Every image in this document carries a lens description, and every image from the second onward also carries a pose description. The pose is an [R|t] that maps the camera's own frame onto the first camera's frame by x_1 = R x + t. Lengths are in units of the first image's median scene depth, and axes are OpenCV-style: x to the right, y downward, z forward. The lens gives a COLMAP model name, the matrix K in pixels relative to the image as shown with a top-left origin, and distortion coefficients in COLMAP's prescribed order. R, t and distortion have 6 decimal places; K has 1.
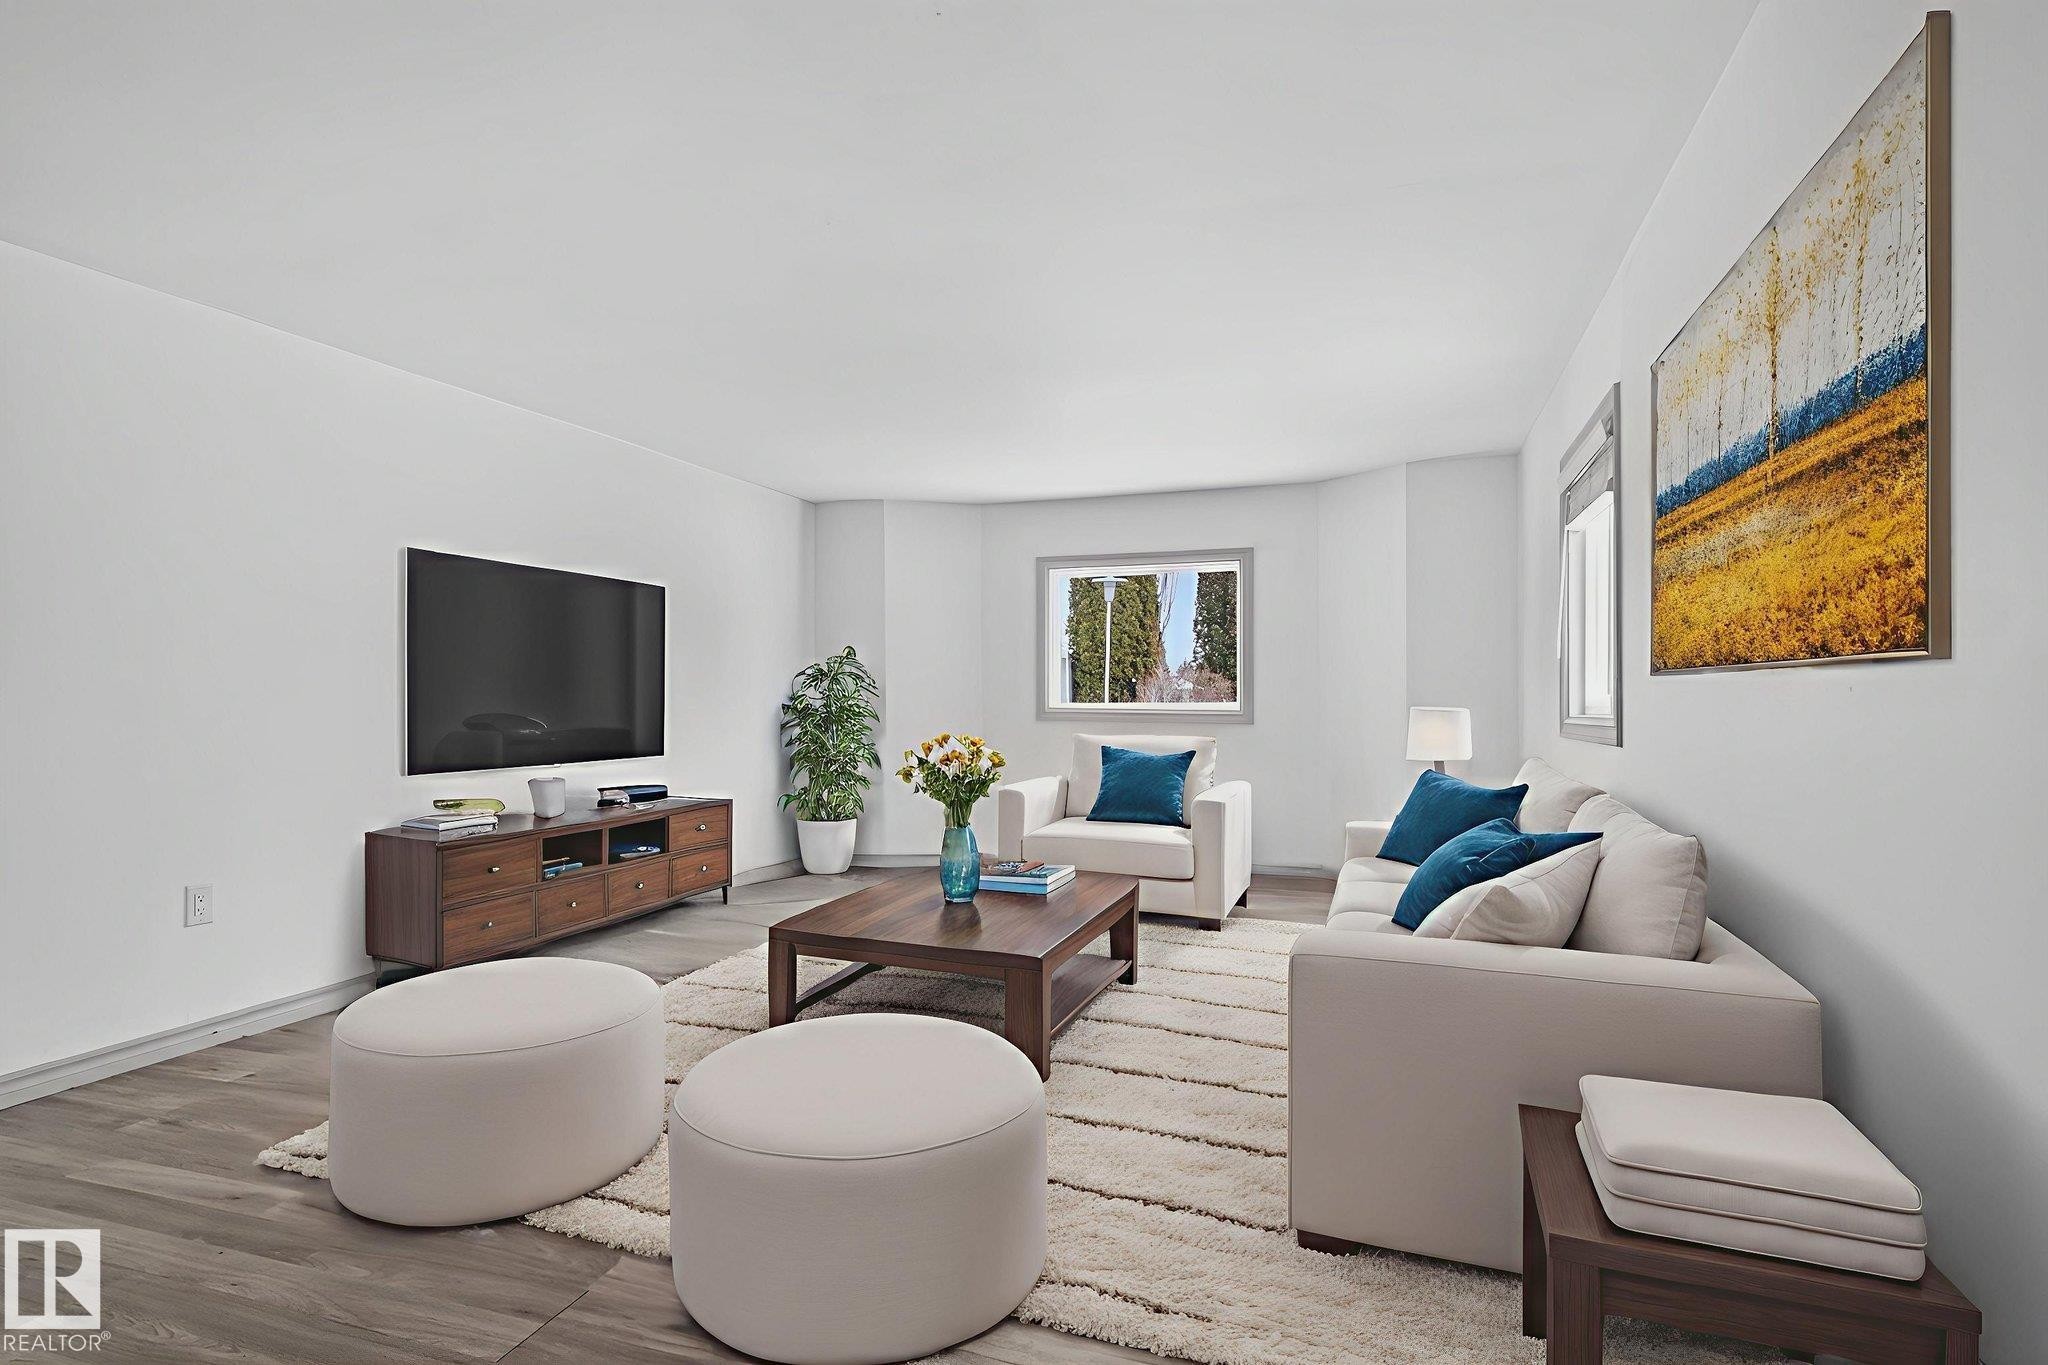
lens RADIAL K [[1049.3, 0, 1025.0], [0, 1049.3, 692.3], [0, 0, 1]] dist [-0.001282, -0.000293]
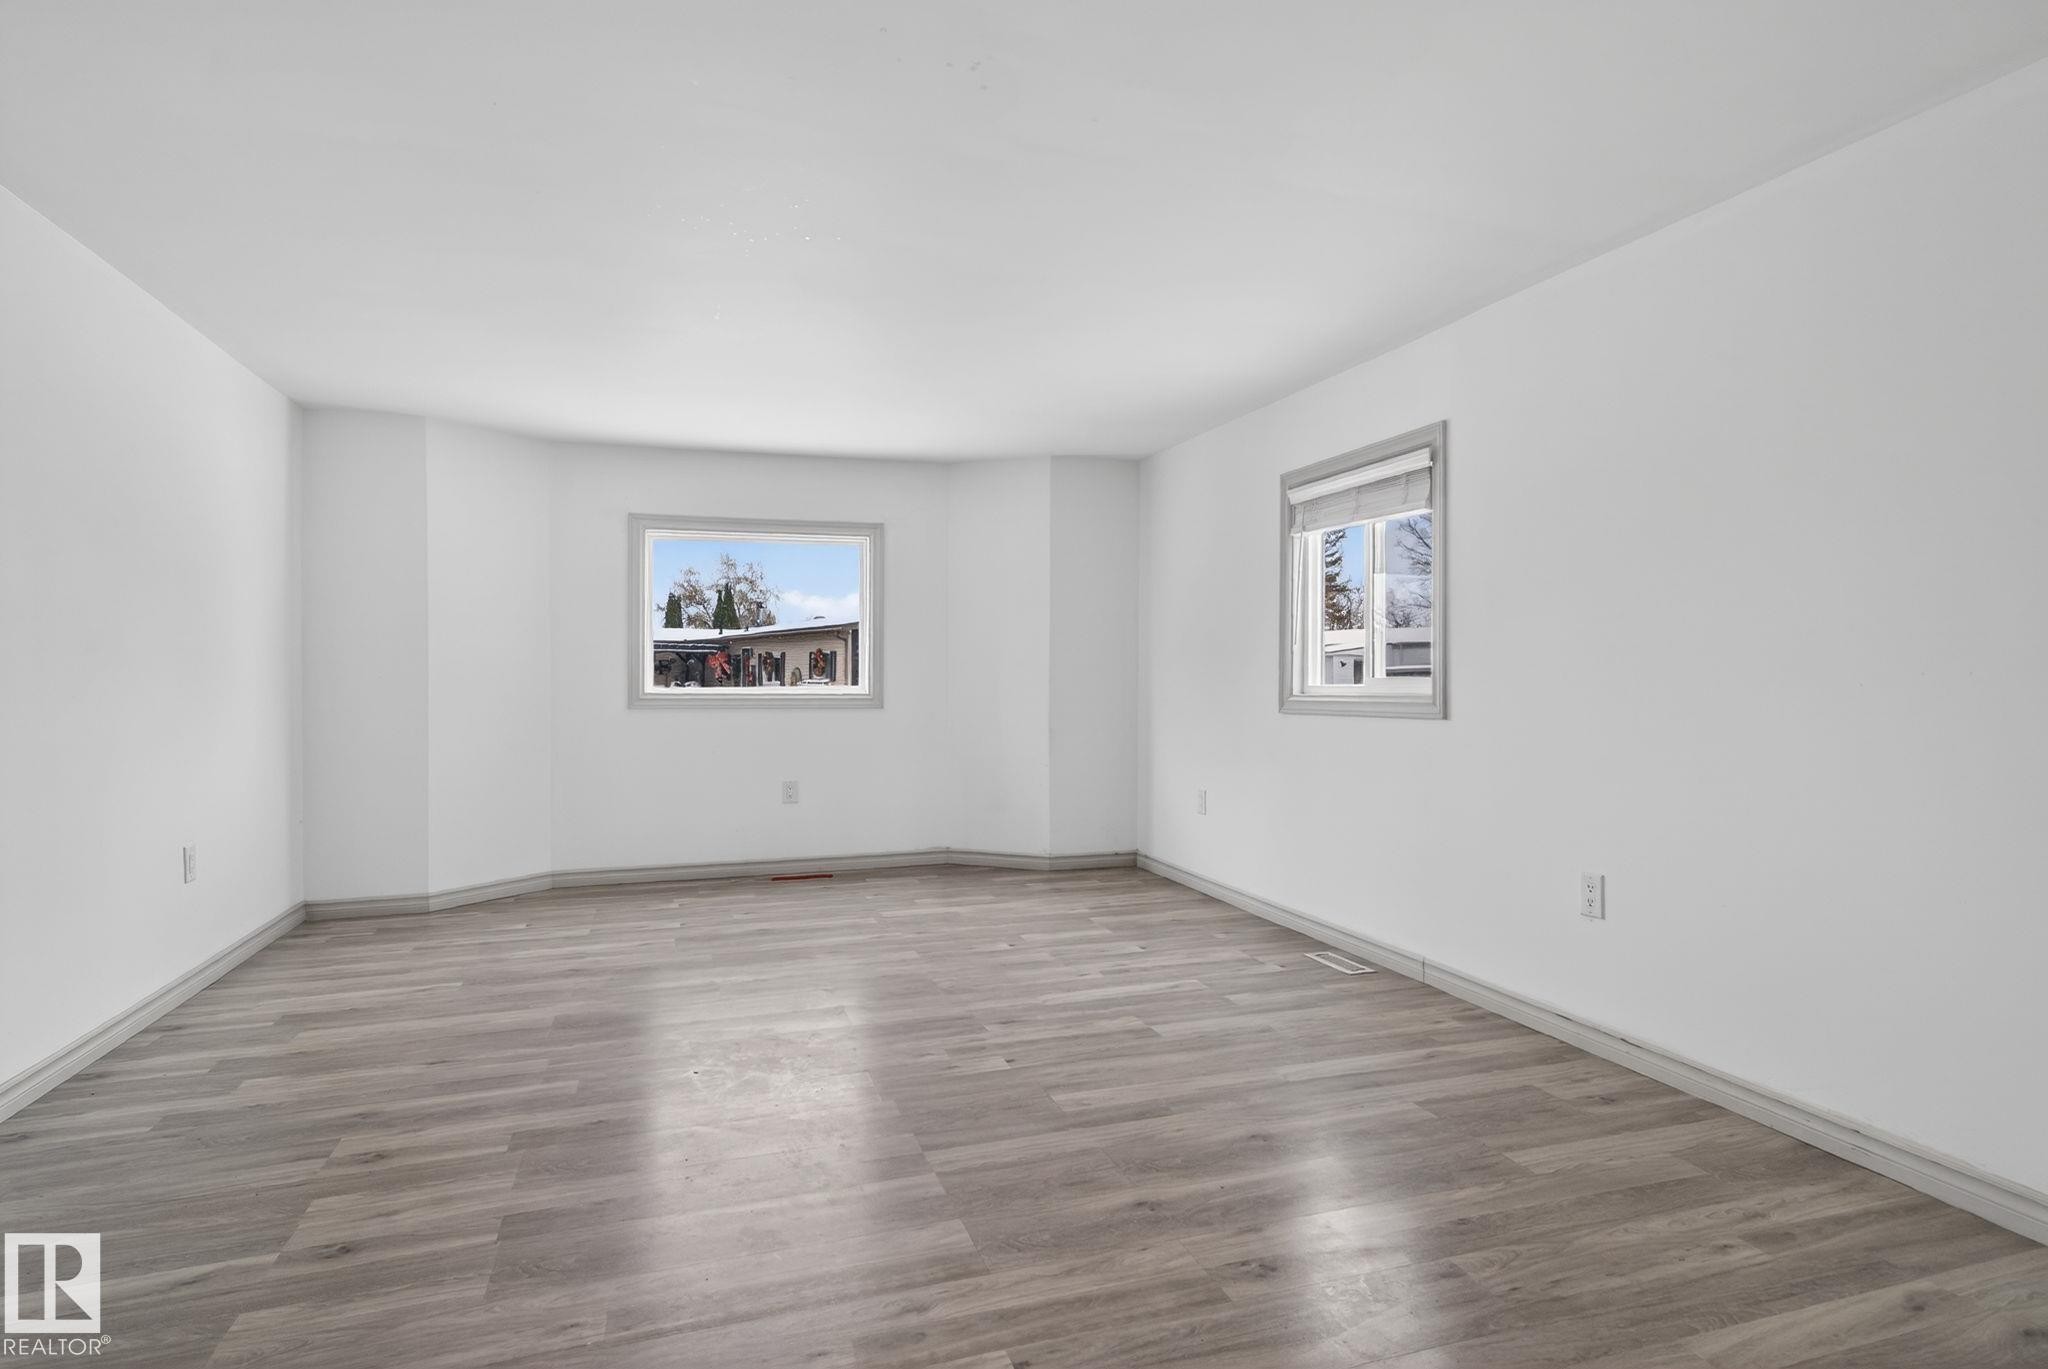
lens RADIAL K [[1061.8, 0, 1033.1], [0, 1061.8, 687.8], [0, 0, 1]] dist [0.001613, 0.000636]
pose [[0.792930, -0.007127, 0.609271, -0.261606], [-0.000041, 0.999931, 0.011750, 0.000219], [-0.609313, -0.009342, 0.792875, 0.147357]]
